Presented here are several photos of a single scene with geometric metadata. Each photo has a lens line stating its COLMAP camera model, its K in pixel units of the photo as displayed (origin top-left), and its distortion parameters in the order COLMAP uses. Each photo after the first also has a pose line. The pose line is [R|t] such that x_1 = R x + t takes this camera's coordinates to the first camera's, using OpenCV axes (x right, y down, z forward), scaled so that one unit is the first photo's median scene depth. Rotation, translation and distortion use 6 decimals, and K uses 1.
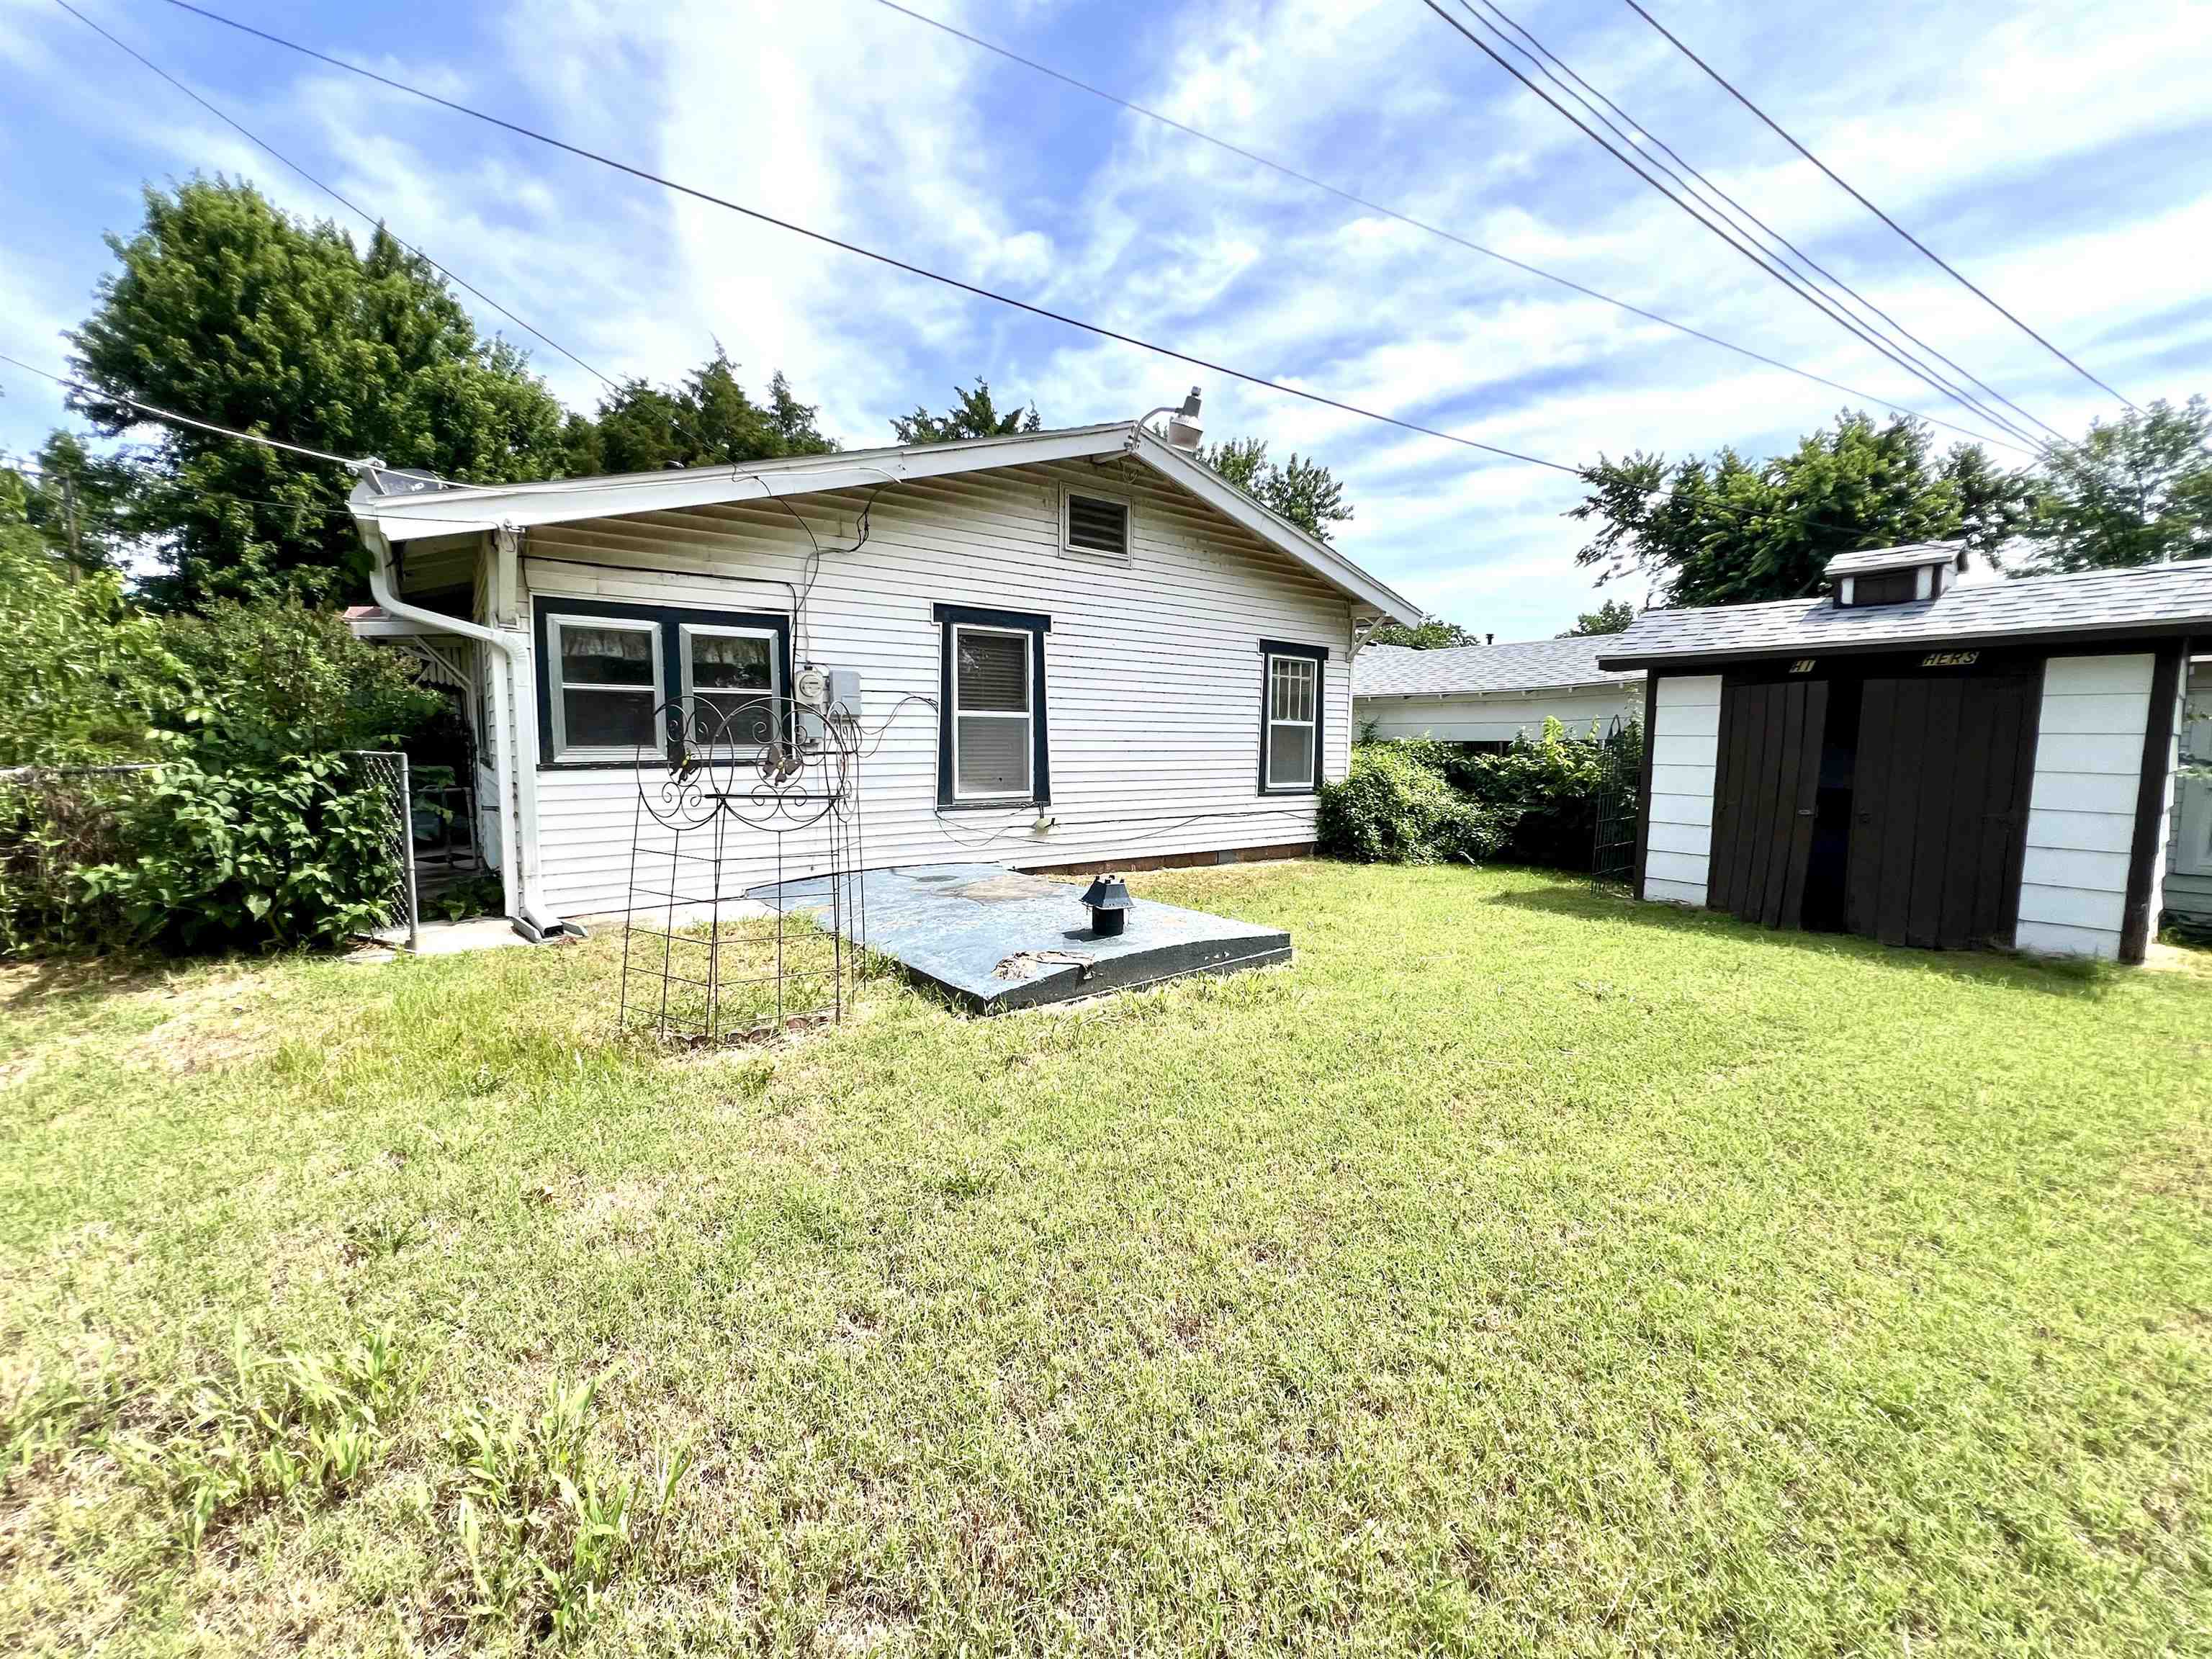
lens RADIAL K [[893.7, 0, 1106.0], [0, 893.7, 829.5], [0, 0, 1]] dist [-0.001304, -0.000211]
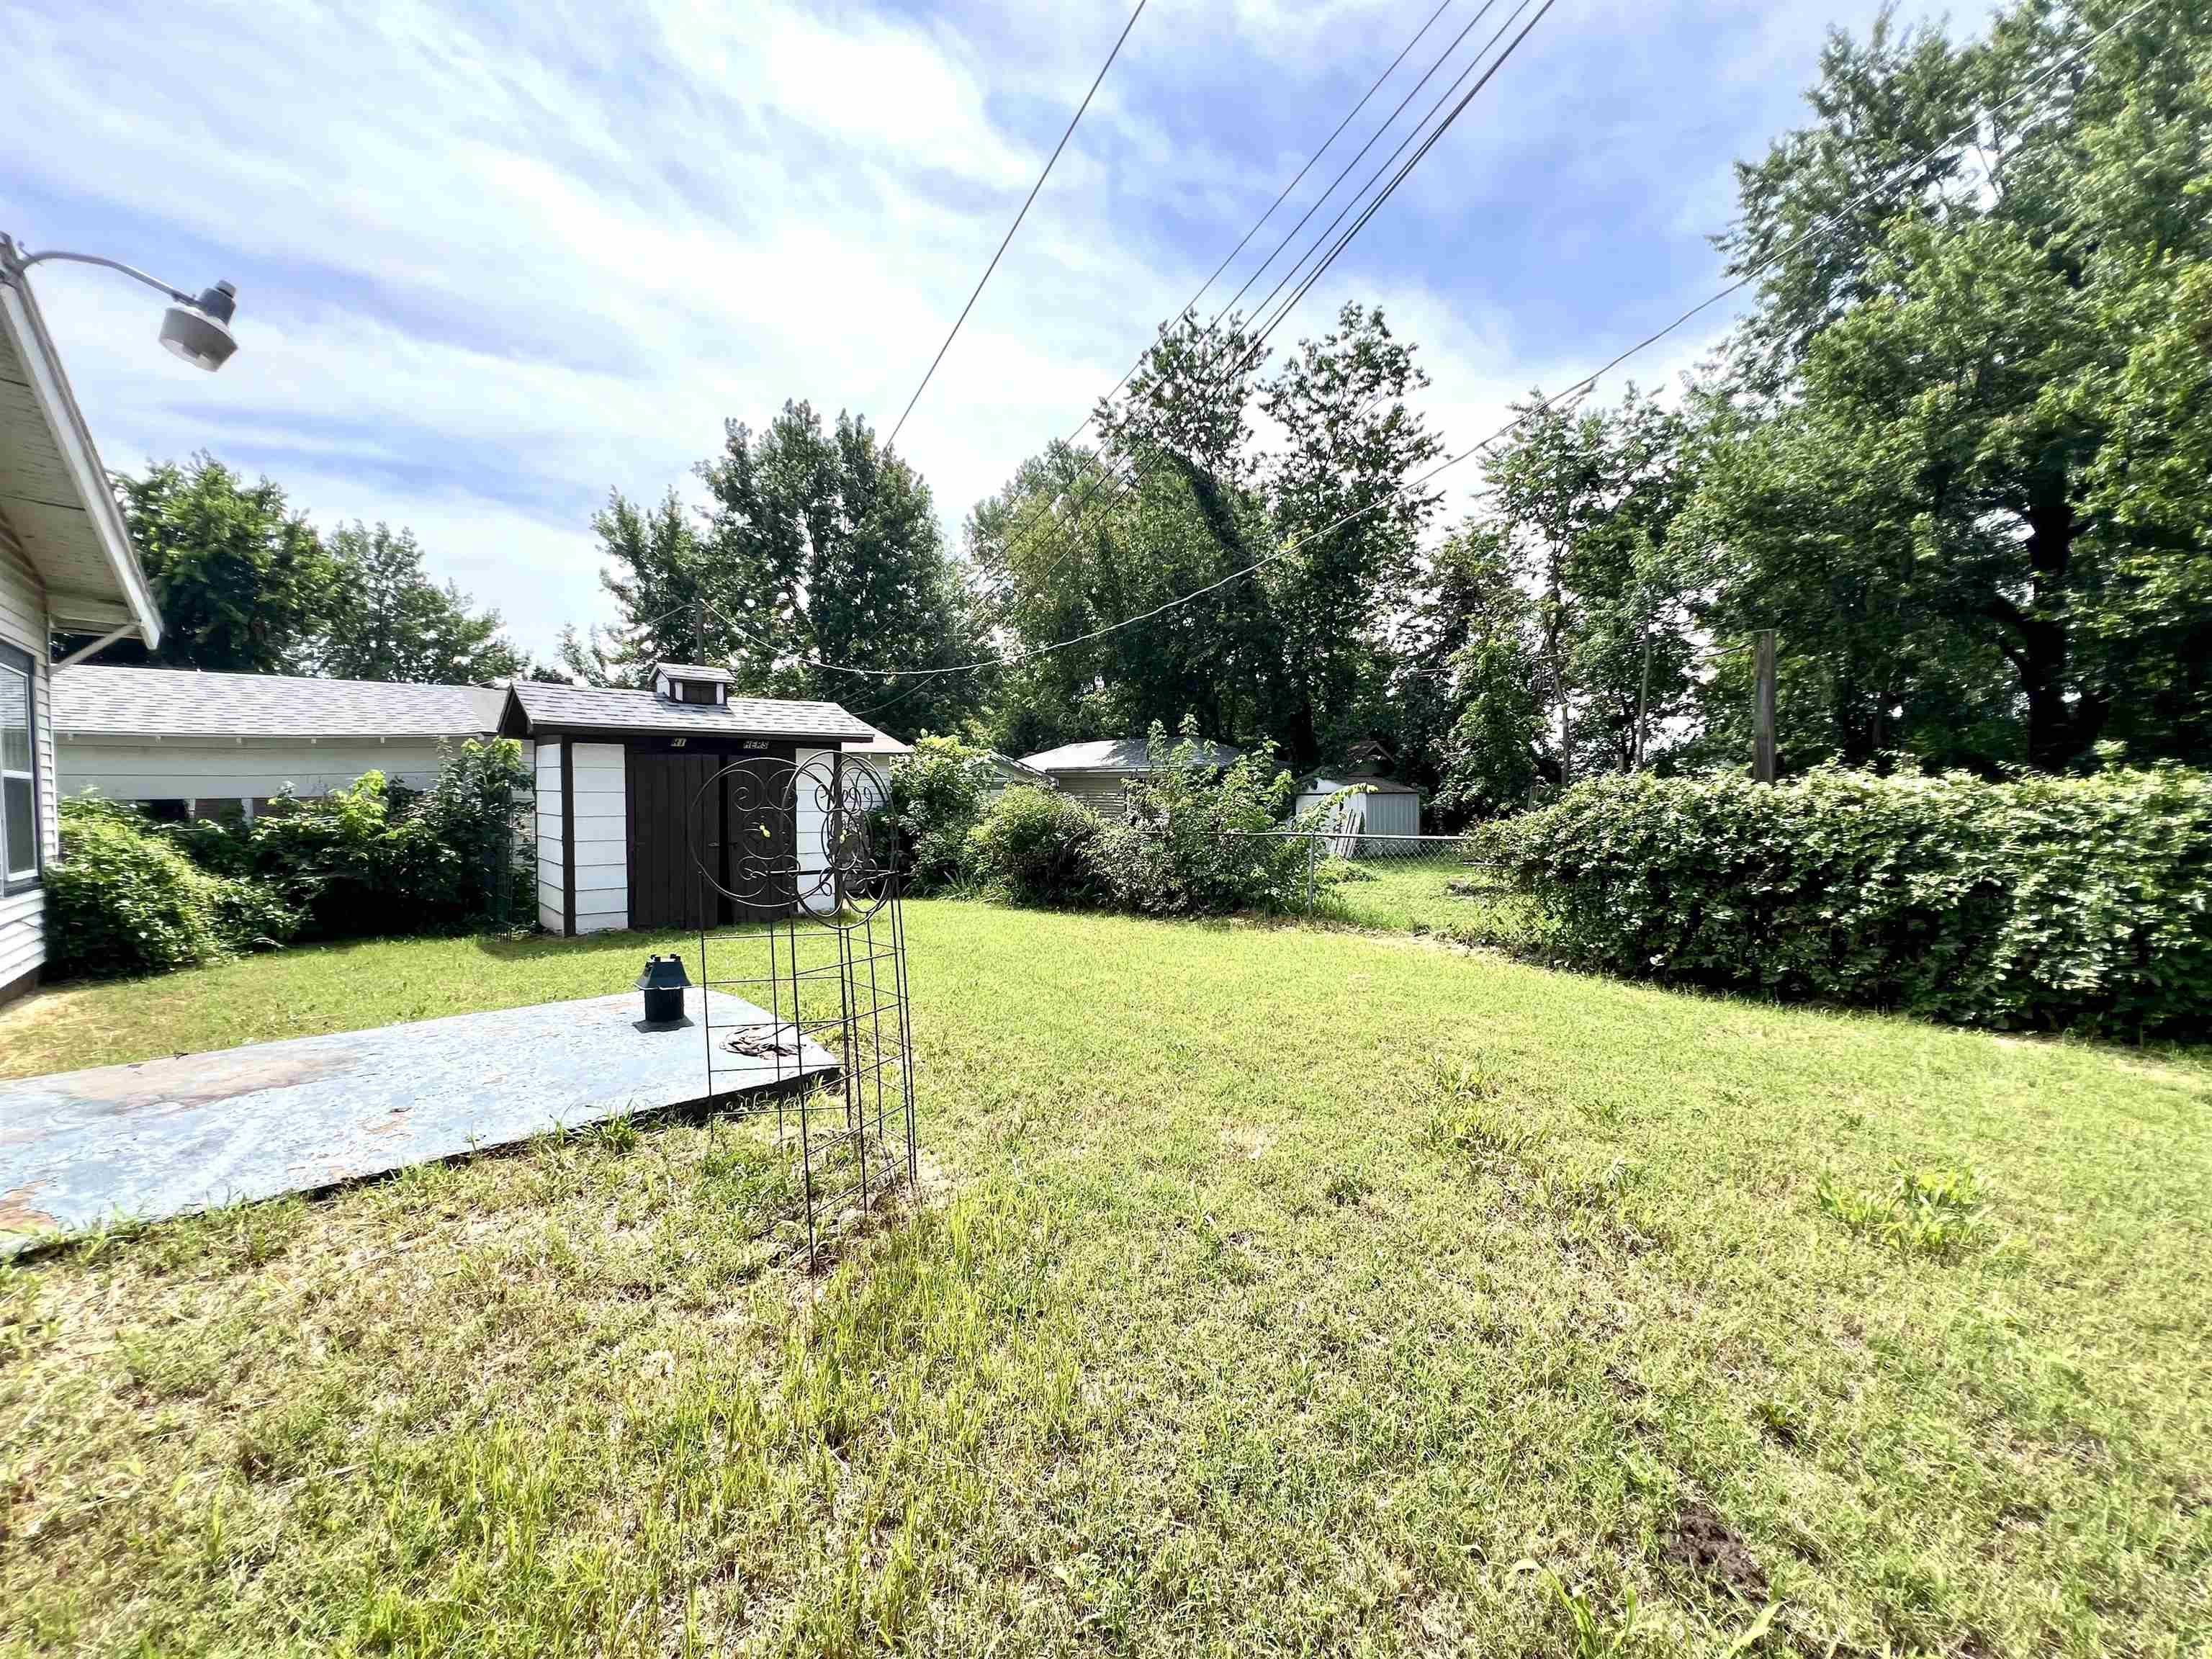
lens RADIAL K [[893.7, 0, 1106.0], [0, 893.7, 829.5], [0, 0, 1]] dist [-0.001304, -0.000211]
pose [[-0.070345, -0.049547, 0.996291, -0.612076], [0.105131, 0.992835, 0.056799, -0.051768], [-0.991967, 0.108737, -0.064632, 0.405188]]
